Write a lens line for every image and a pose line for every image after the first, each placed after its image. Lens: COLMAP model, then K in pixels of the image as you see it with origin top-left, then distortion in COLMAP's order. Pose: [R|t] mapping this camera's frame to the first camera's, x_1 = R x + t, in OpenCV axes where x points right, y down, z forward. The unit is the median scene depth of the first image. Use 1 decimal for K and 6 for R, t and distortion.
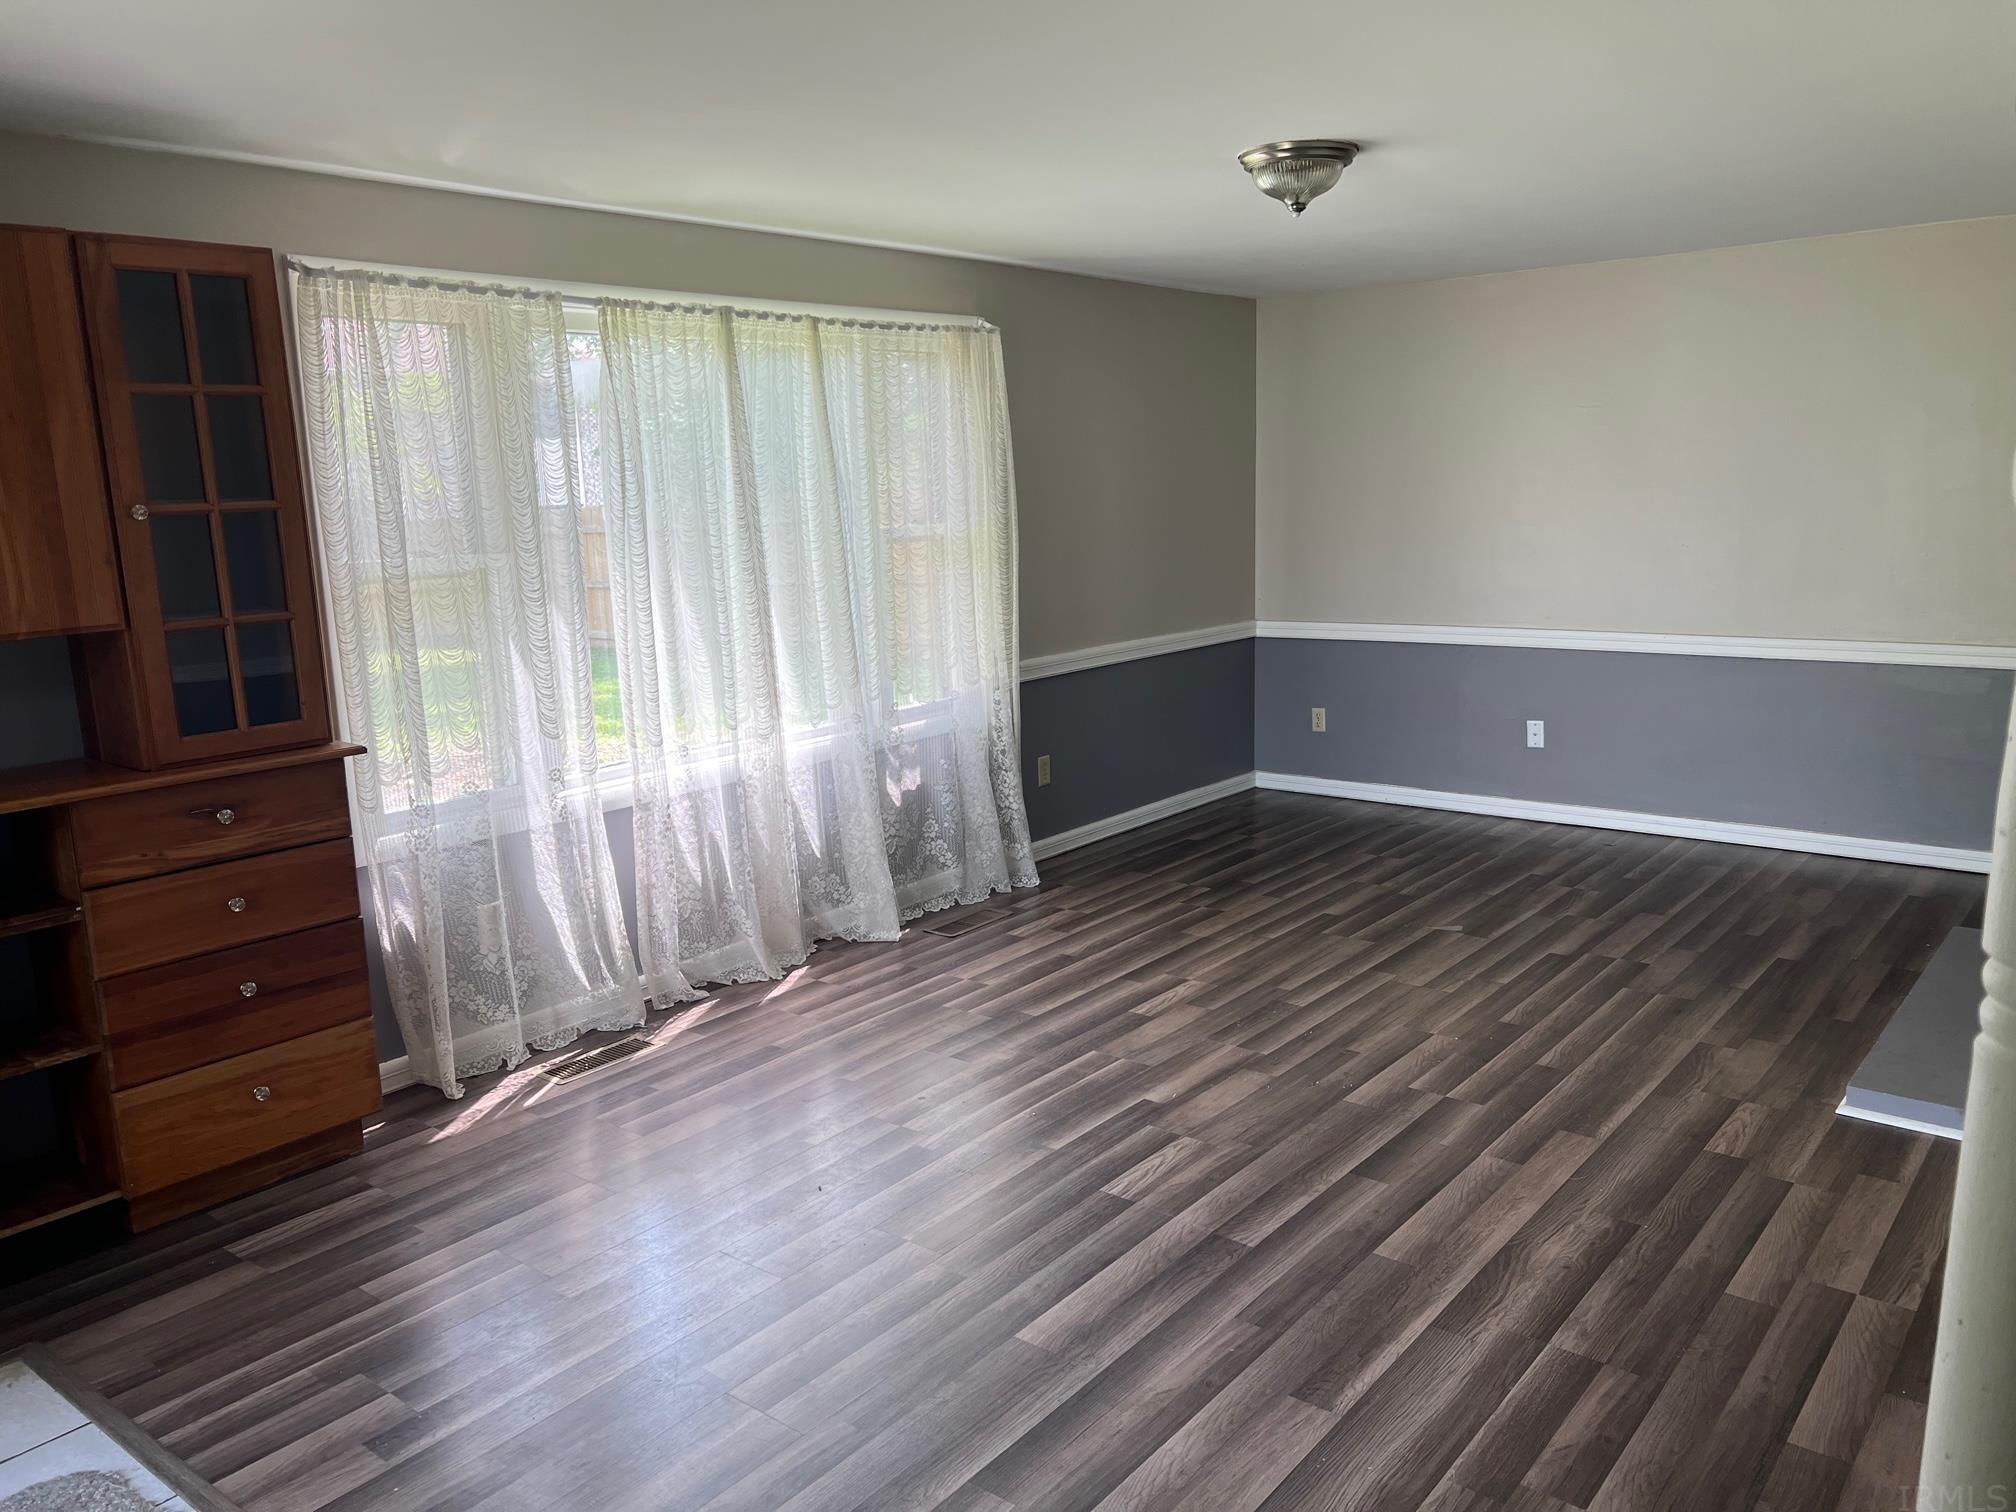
lens RADIAL K [[1523.6, 0, 1008.0], [0, 1523.6, 756.0], [0, 0, 1]] dist [0.103996, -0.161448]
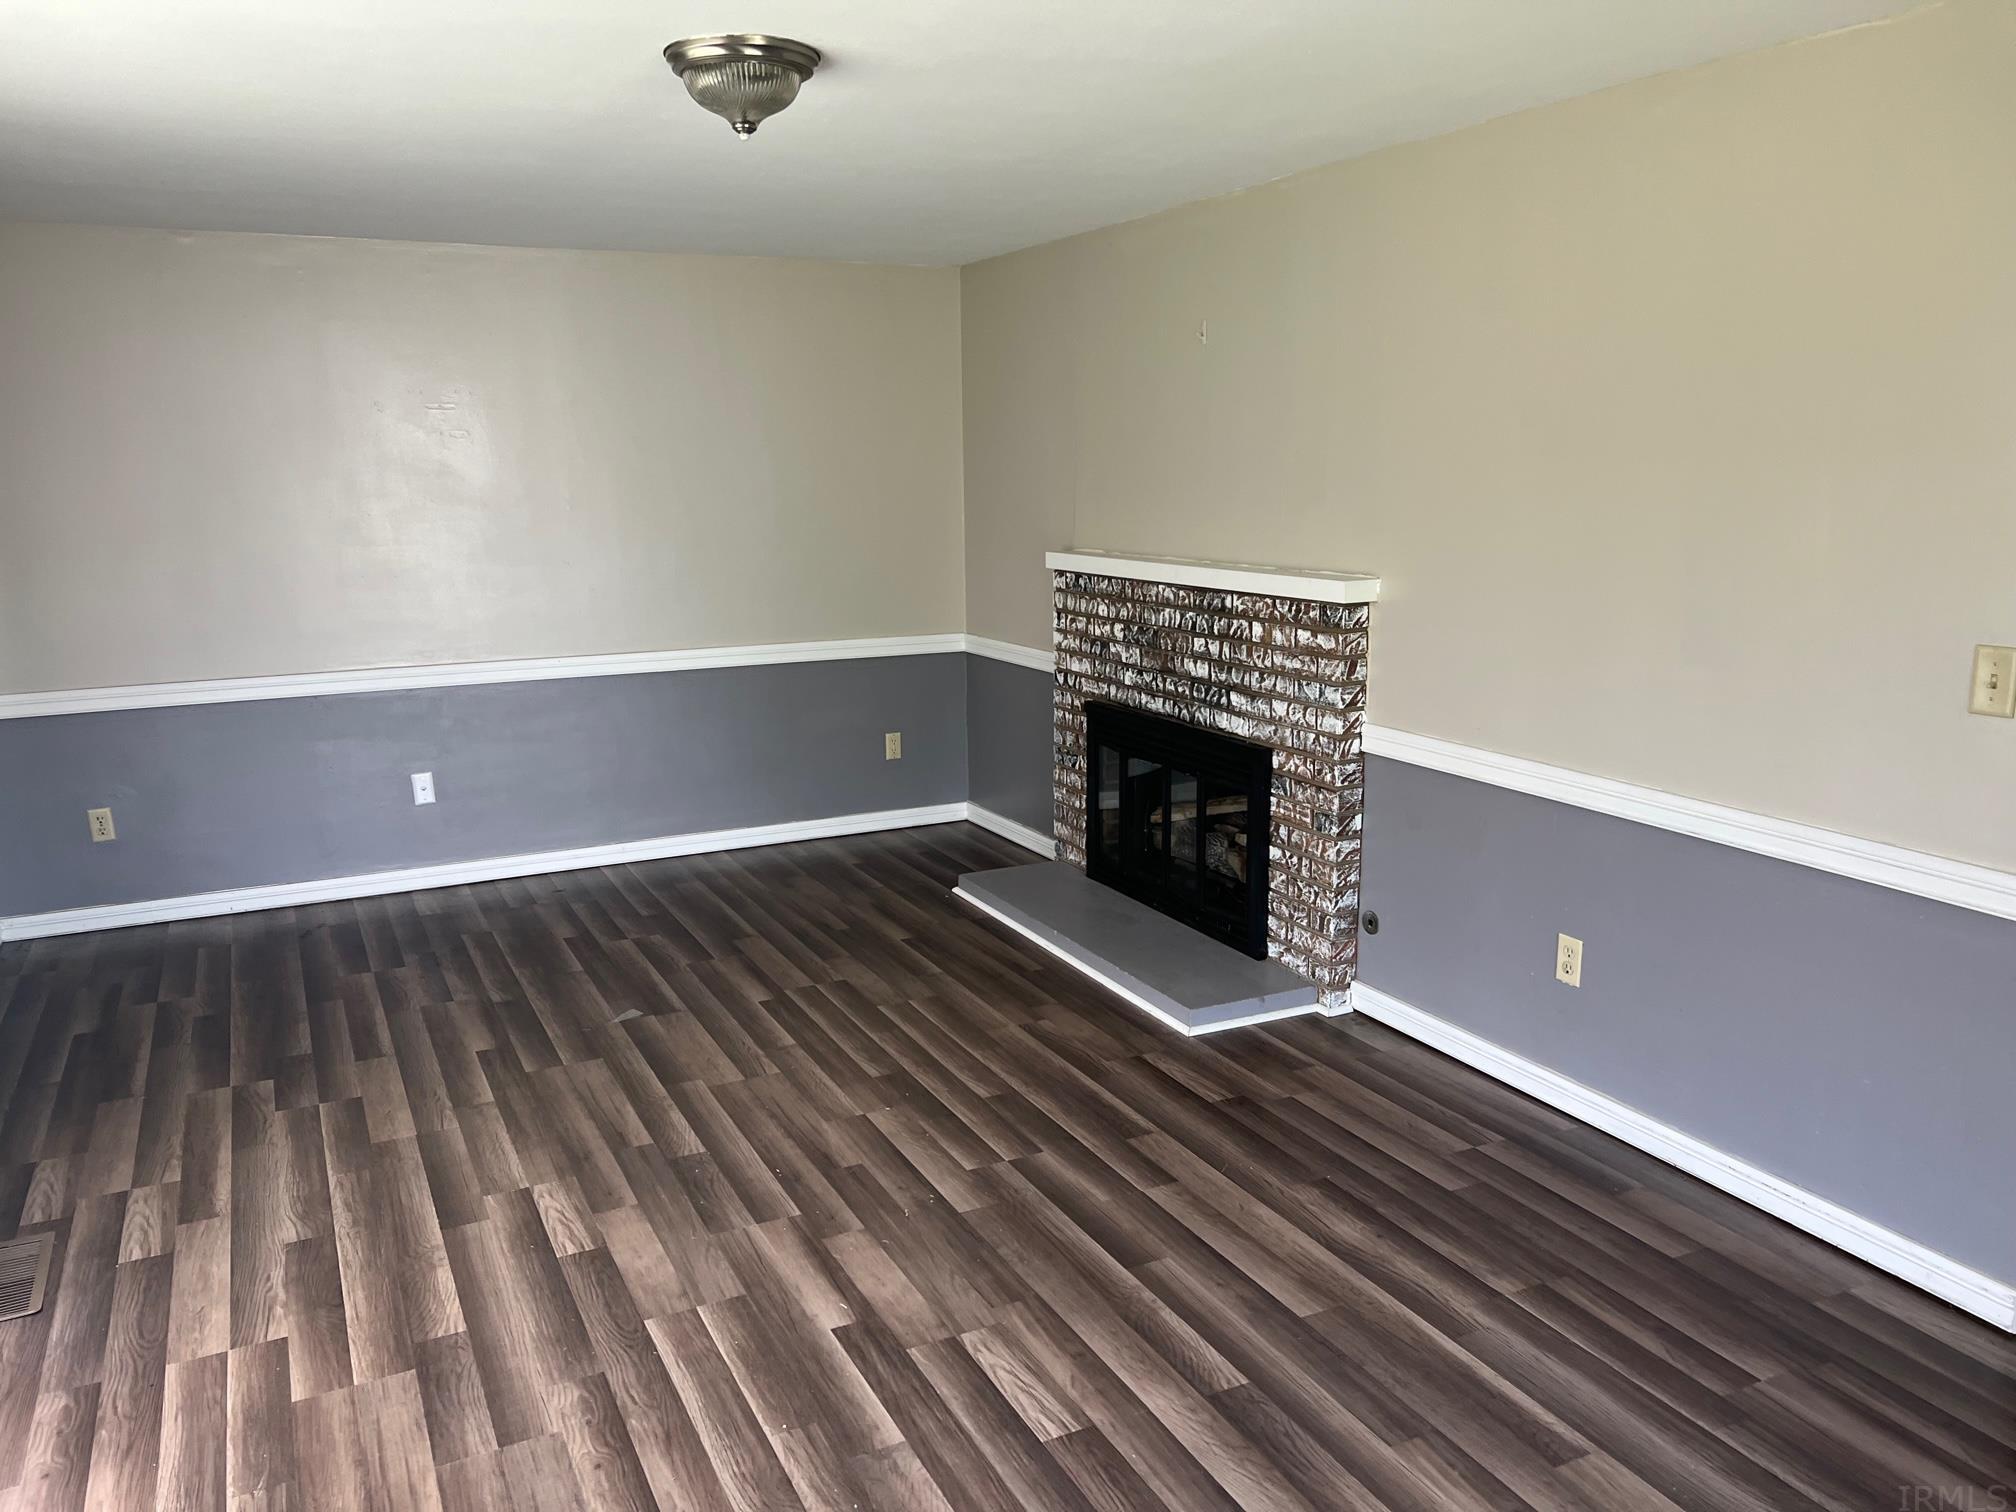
lens RADIAL K [[1523.6, 0, 1008.0], [0, 1523.6, 756.0], [0, 0, 1]] dist [0.103996, -0.161448]
pose [[0.412531, -0.152002, 0.898172, -0.416694], [0.161684, 0.982543, 0.092019, -0.083147], [-0.896480, 0.107260, 0.429906, 0.487326]]
